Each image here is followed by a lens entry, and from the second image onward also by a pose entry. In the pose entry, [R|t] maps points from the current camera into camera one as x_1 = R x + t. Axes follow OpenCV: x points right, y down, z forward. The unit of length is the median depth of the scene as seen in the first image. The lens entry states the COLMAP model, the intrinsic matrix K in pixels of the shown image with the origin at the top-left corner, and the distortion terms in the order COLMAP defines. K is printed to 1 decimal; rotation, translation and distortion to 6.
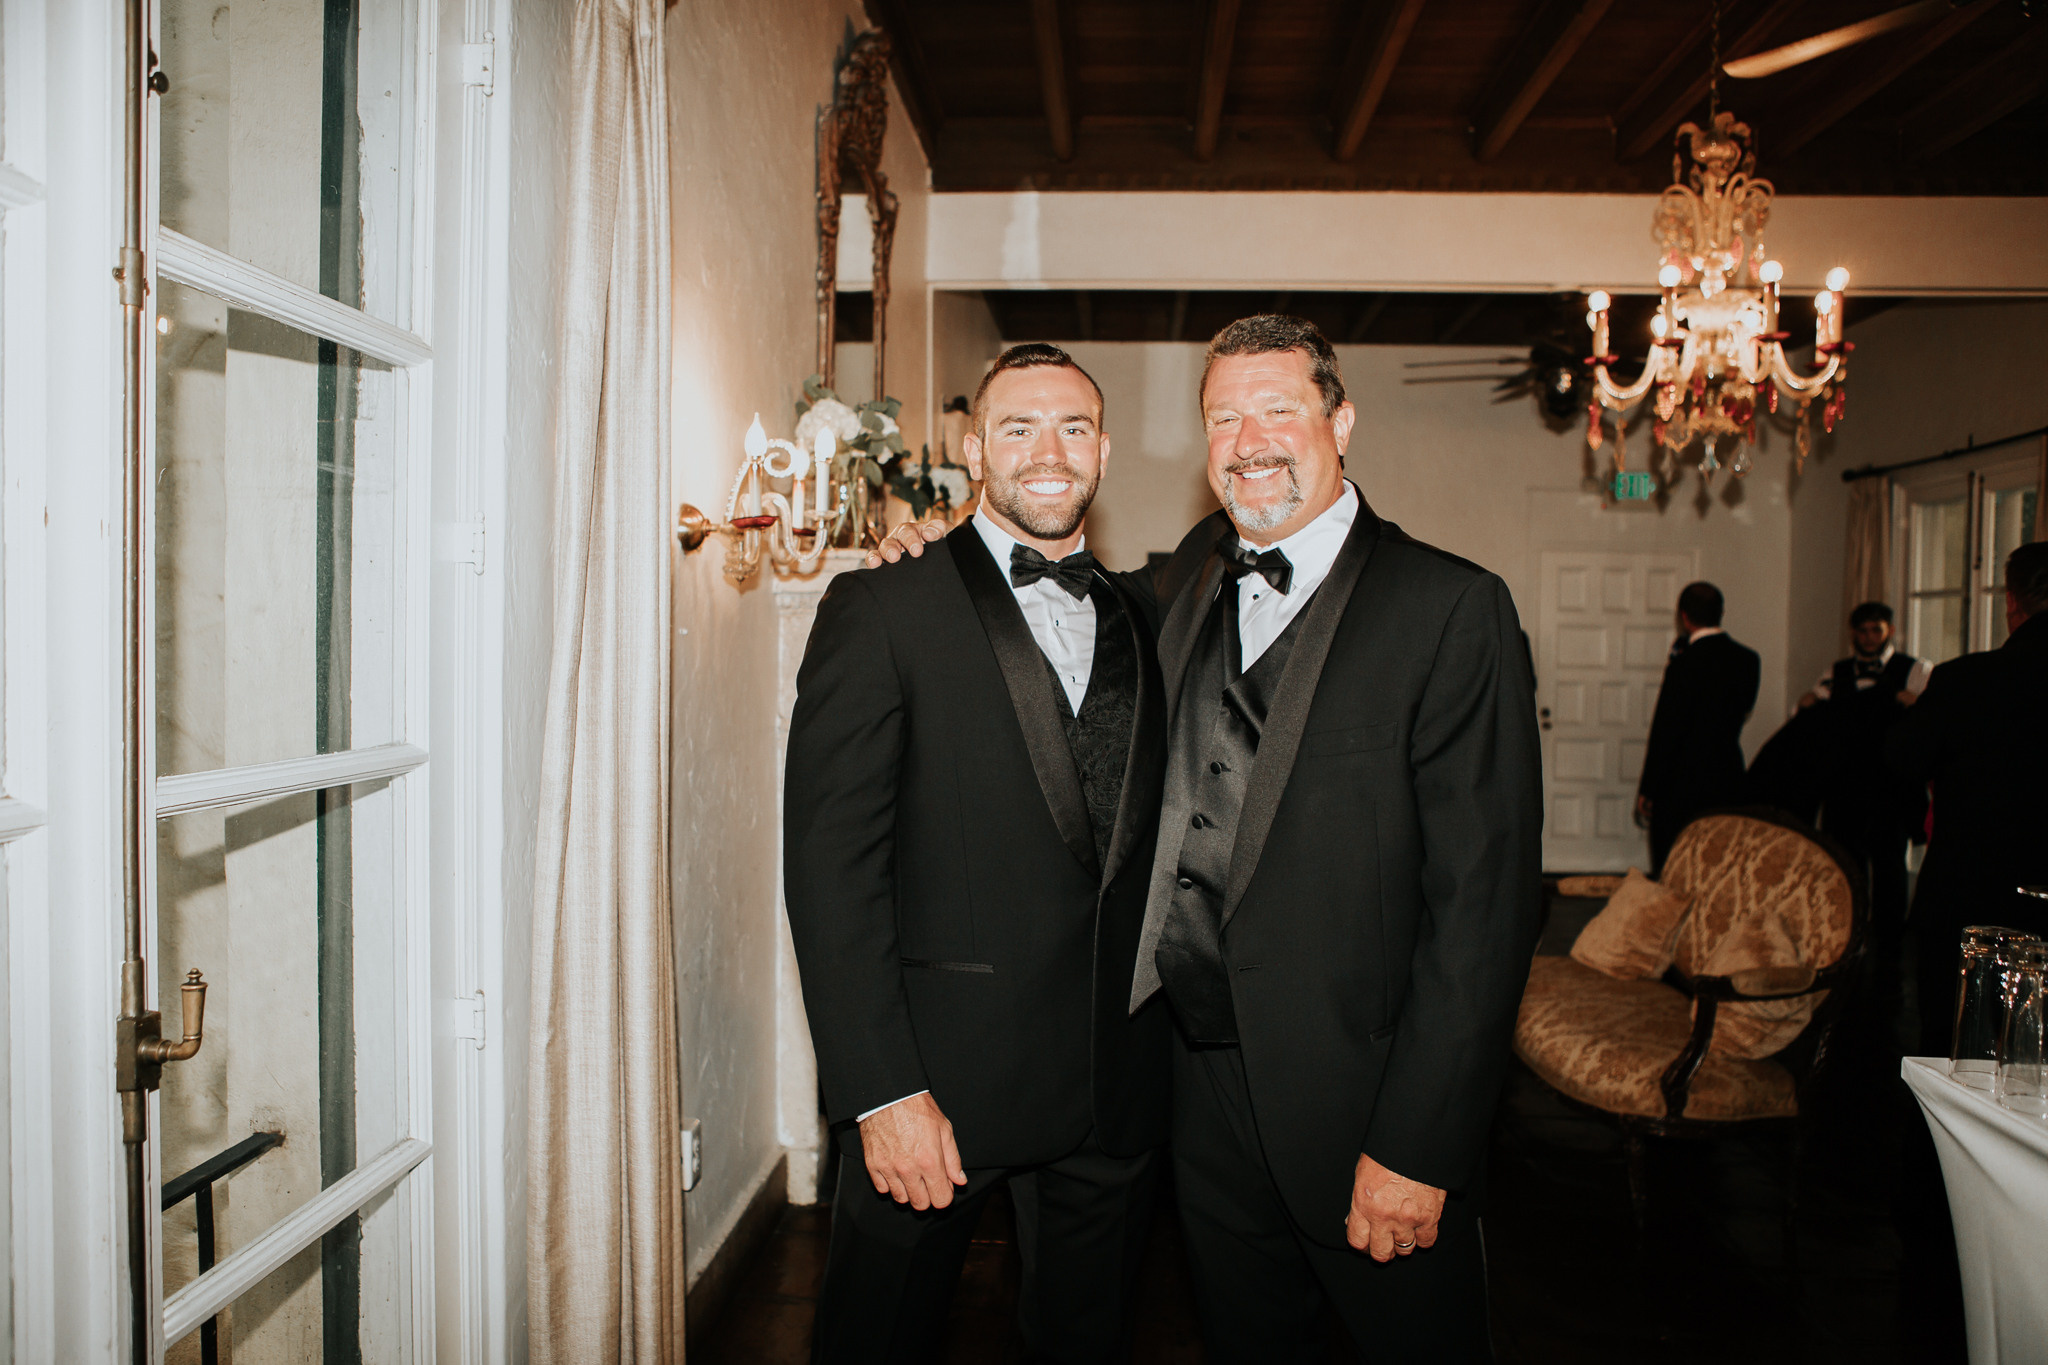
lens RADIAL K [[1395.2, 0, 1024.0], [0, 1395.2, 682.5], [0, 0, 1]] dist [-0.103000, 0.068610]
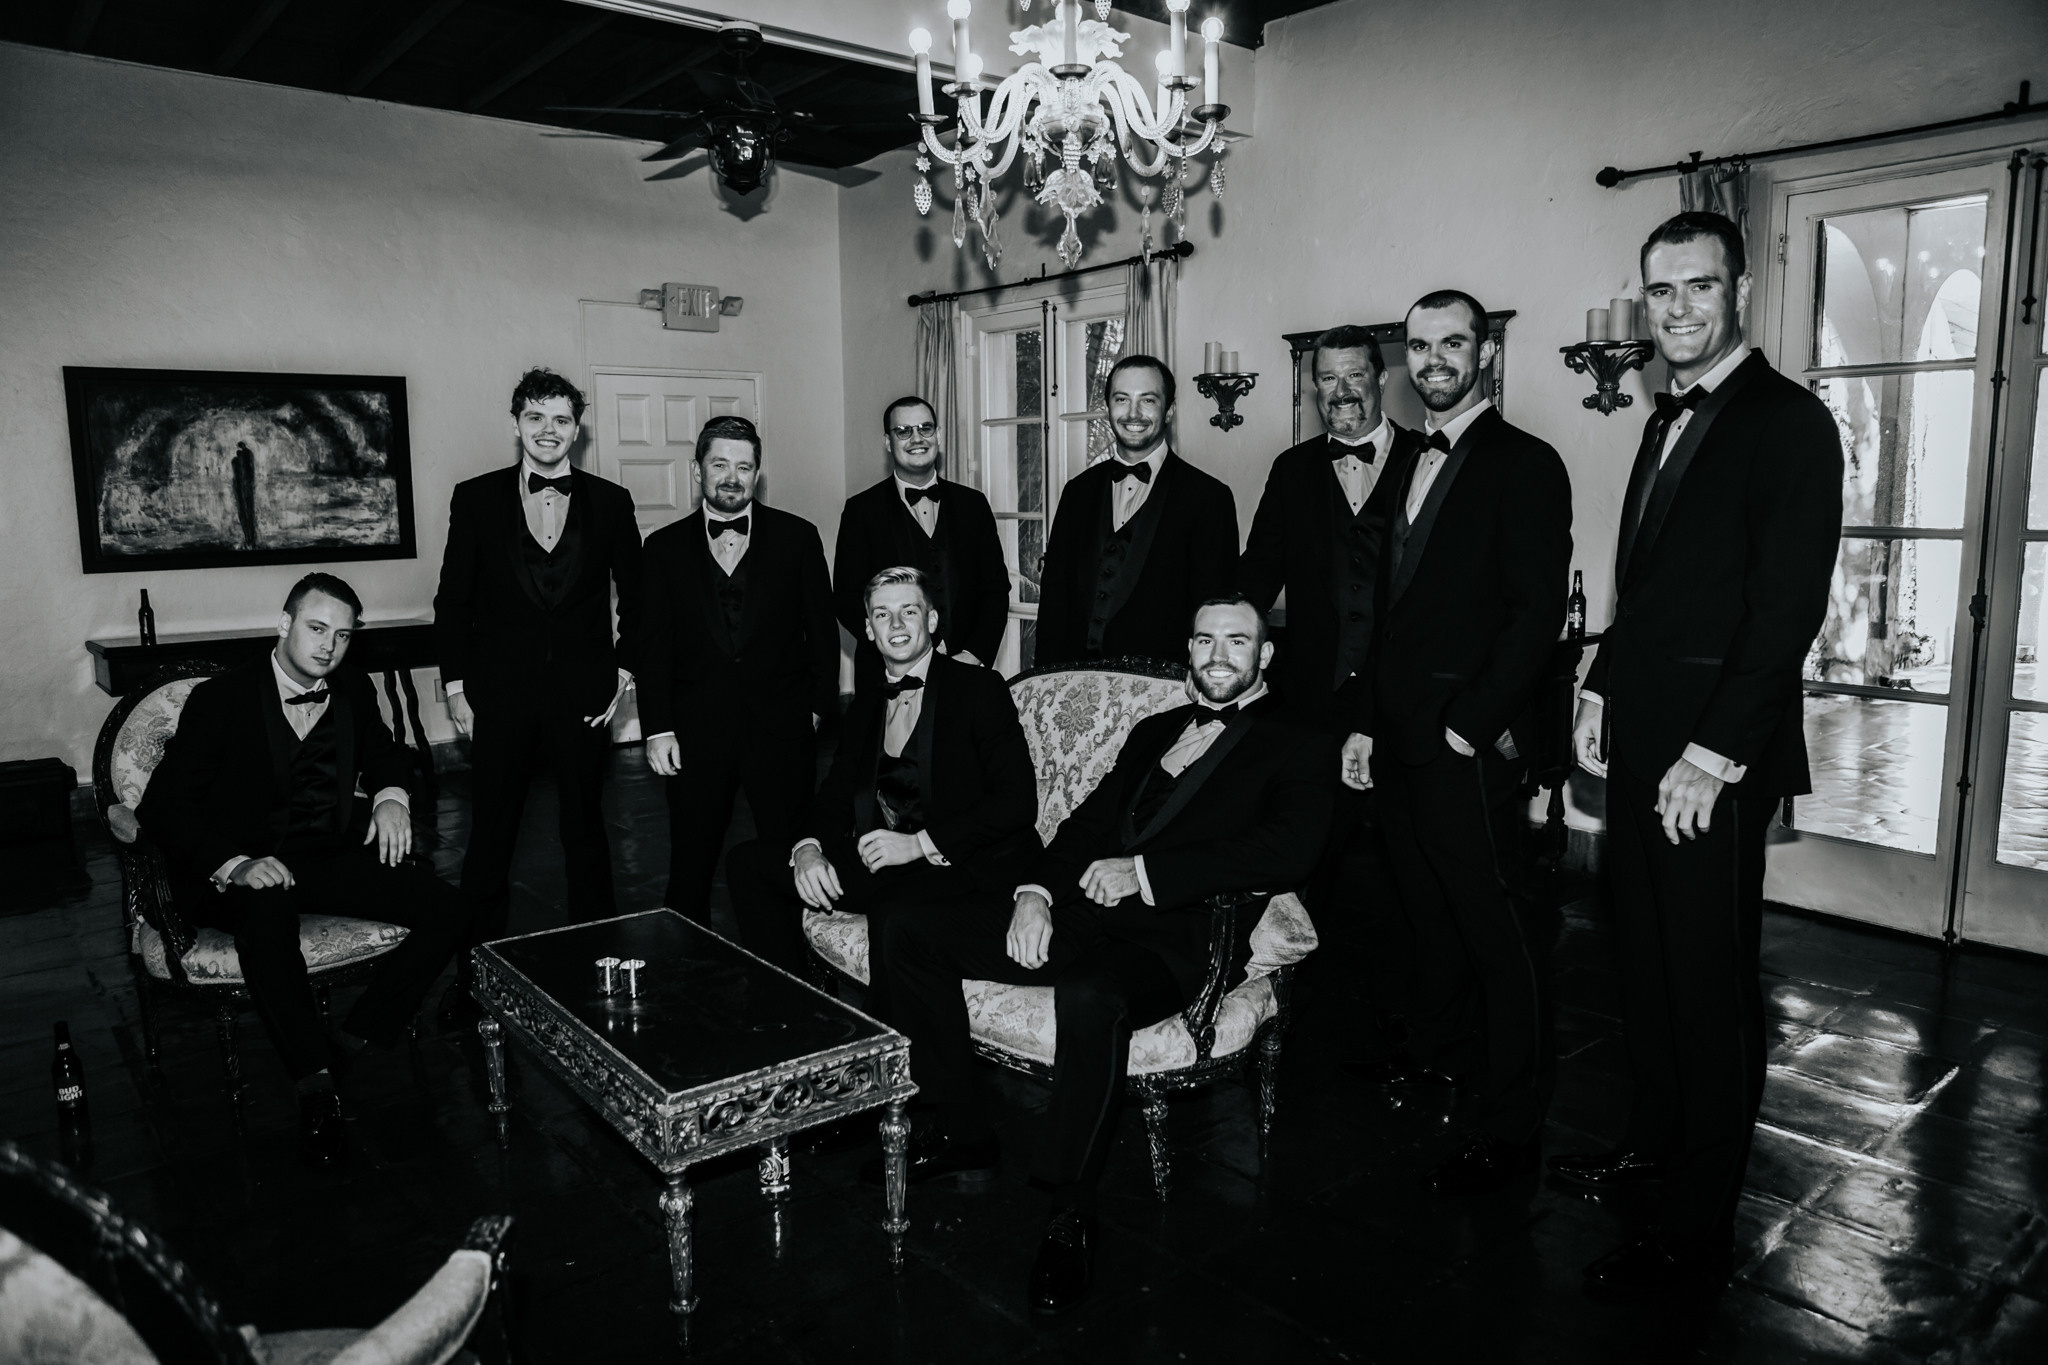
lens RADIAL K [[1390.9, 0, 1027.2], [0, 1390.9, 685.5], [0, 0, 1]] dist [-0.096633, 0.065123]
pose [[0.719149, -0.122003, 0.684061, -0.123143], [0.042289, 0.990325, 0.132167, -0.011977], [-0.693567, -0.066120, 0.717351, 0.482305]]
